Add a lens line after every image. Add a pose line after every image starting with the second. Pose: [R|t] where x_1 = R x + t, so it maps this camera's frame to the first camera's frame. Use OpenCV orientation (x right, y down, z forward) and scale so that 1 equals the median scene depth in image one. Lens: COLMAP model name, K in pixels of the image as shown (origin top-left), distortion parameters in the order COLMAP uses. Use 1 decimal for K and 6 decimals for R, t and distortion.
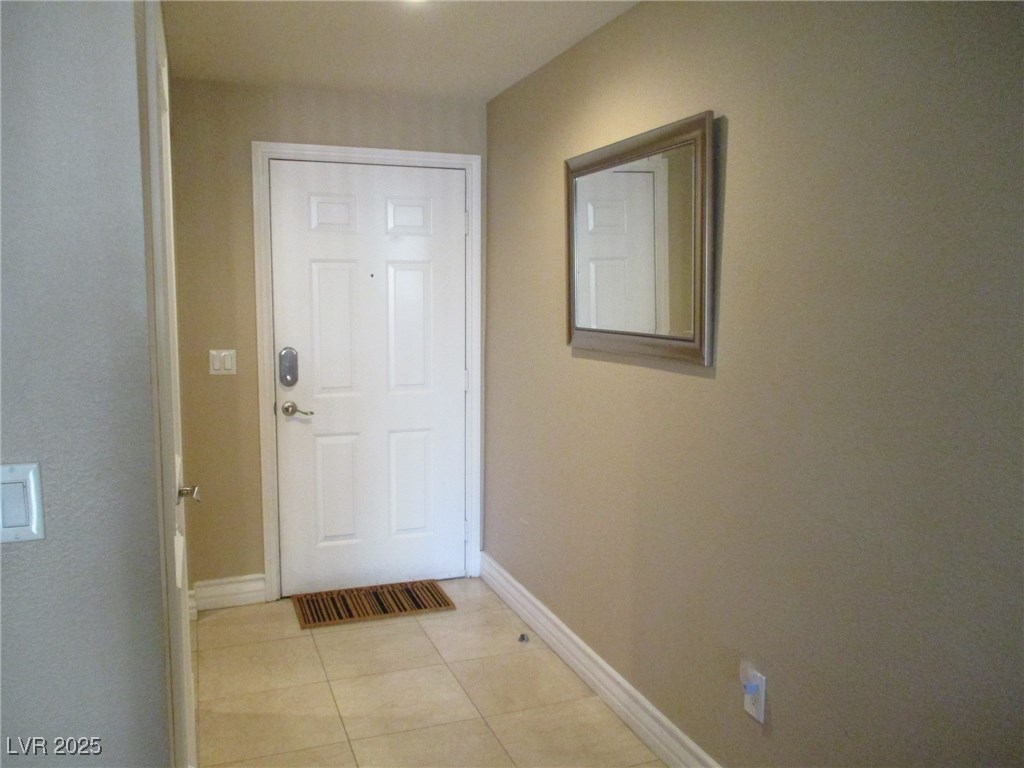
lens RADIAL K [[859.3, 0, 512.2], [0, 859.3, 382.8], [0, 0, 1]] dist [-0.030996, 0.016218]
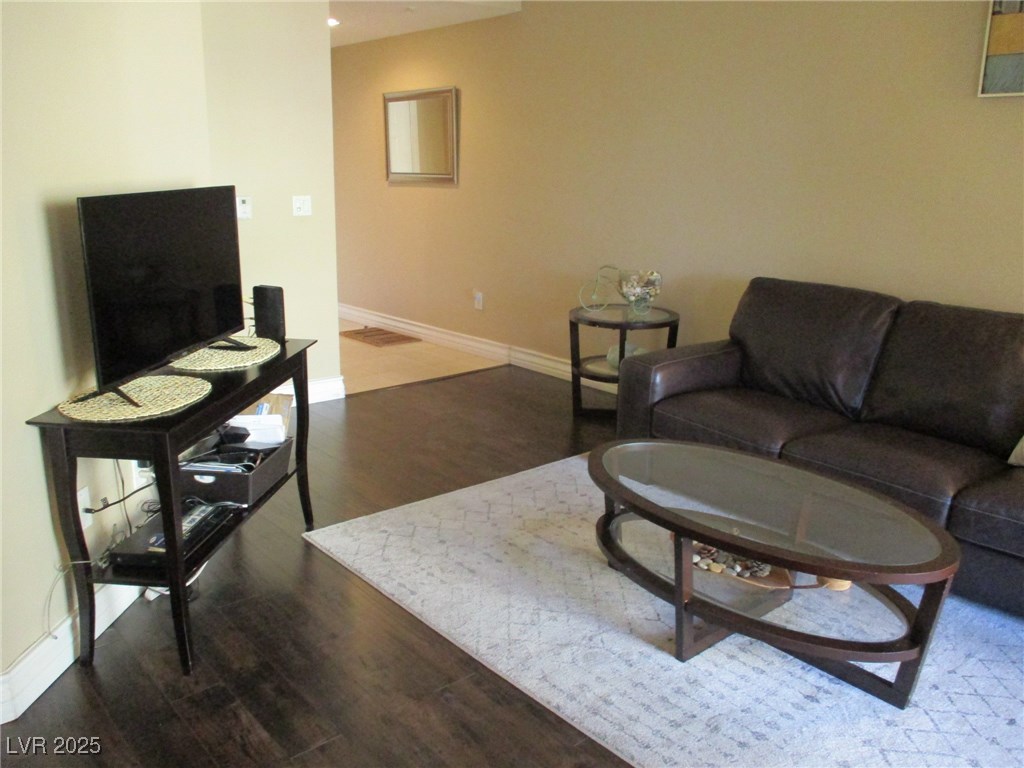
lens RADIAL K [[859.3, 0, 511.6], [0, 859.3, 383.9], [0, 0, 1]] dist [-0.030996, 0.016218]
pose [[0.936417, -0.085190, 0.340391, -0.451845], [0.032868, 0.987111, 0.156624, 0.143551], [-0.349347, -0.135477, 0.927148, -1.276940]]
